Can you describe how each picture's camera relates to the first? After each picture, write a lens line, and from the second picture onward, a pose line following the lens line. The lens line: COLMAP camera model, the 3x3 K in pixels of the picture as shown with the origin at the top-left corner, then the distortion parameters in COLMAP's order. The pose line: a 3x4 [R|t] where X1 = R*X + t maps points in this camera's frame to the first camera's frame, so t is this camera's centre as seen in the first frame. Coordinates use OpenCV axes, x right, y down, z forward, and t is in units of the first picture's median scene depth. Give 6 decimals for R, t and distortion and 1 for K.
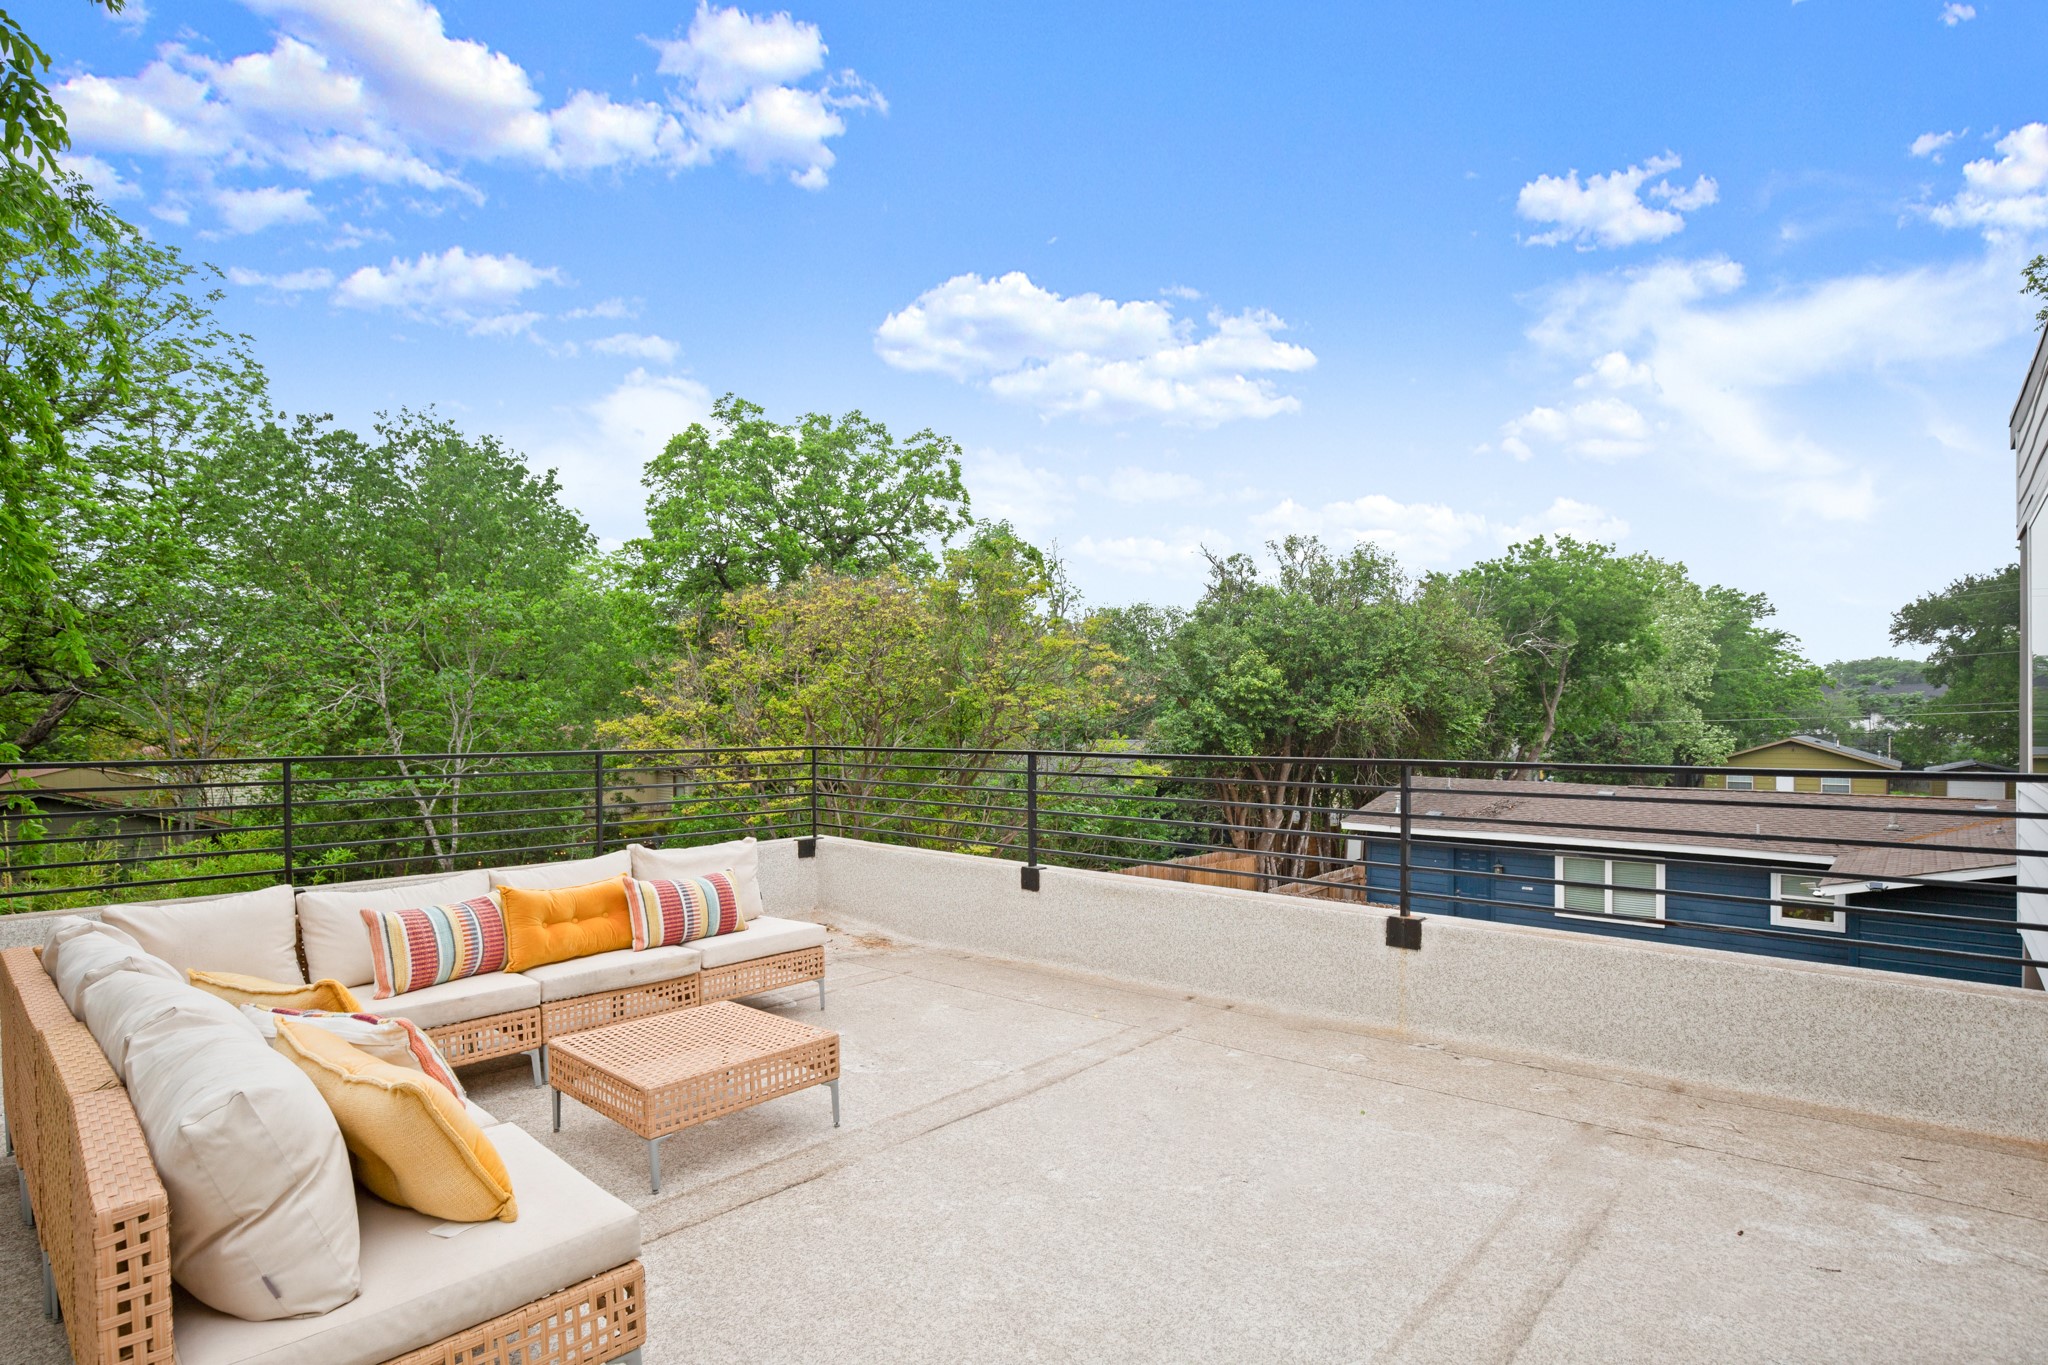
lens RADIAL K [[975.9, 0, 1055.2], [0, 975.9, 684.8], [0, 0, 1]] dist [-0.032932, -0.000048]
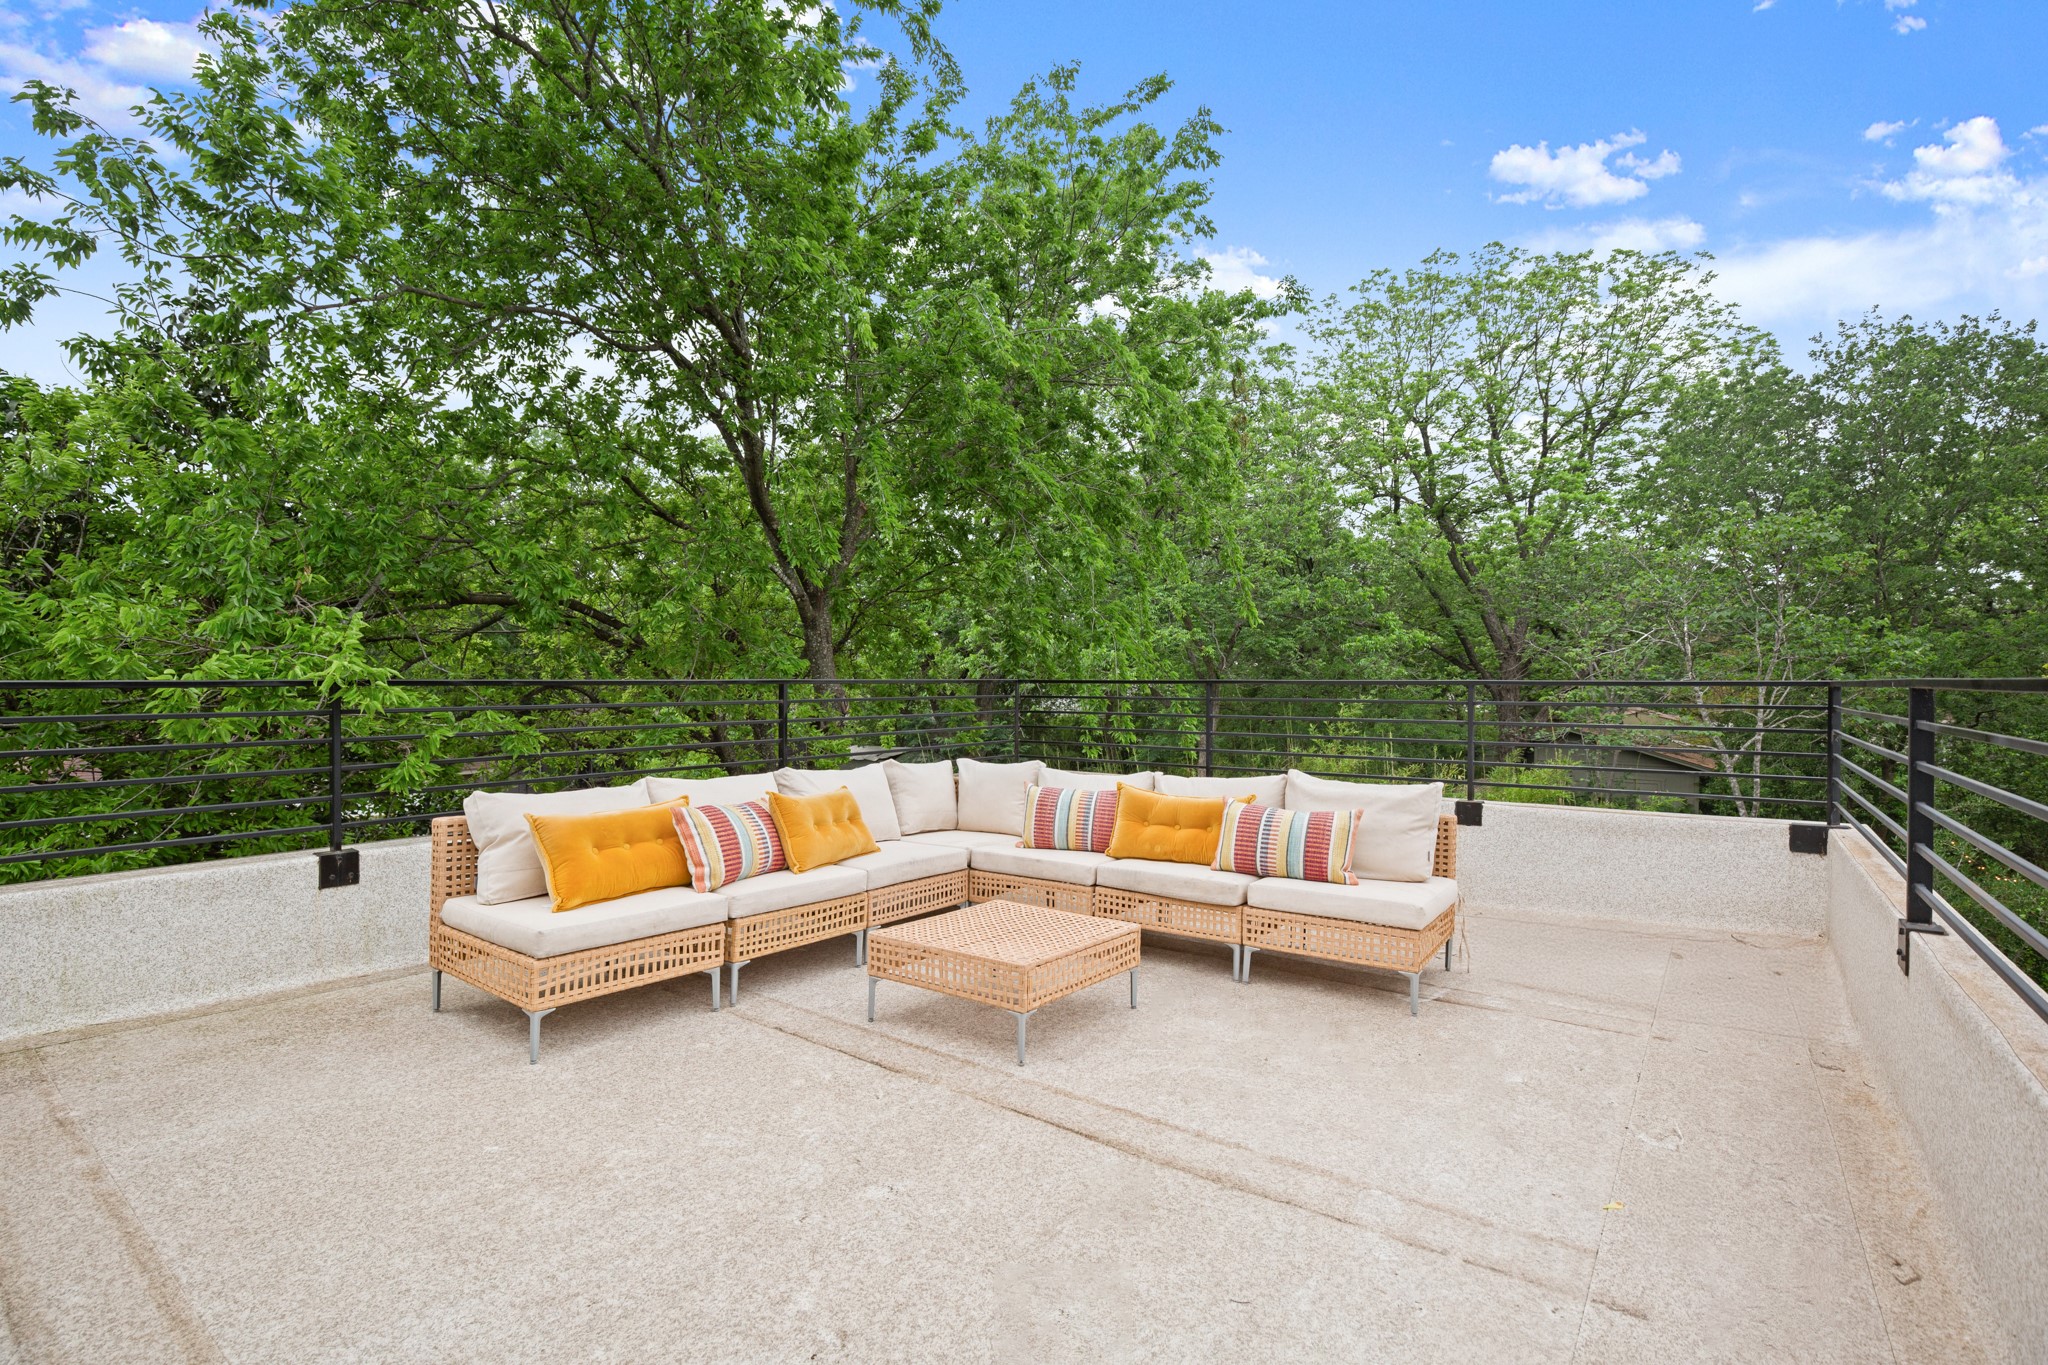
lens RADIAL K [[975.9, 0, 1055.2], [0, 975.9, 684.8], [0, 0, 1]] dist [-0.032932, -0.000048]
pose [[0.093359, 0.001068, -0.995632, 0.618297], [0.033942, 0.999415, 0.004255, 0.090399], [0.995054, -0.034191, 0.093268, 0.874889]]
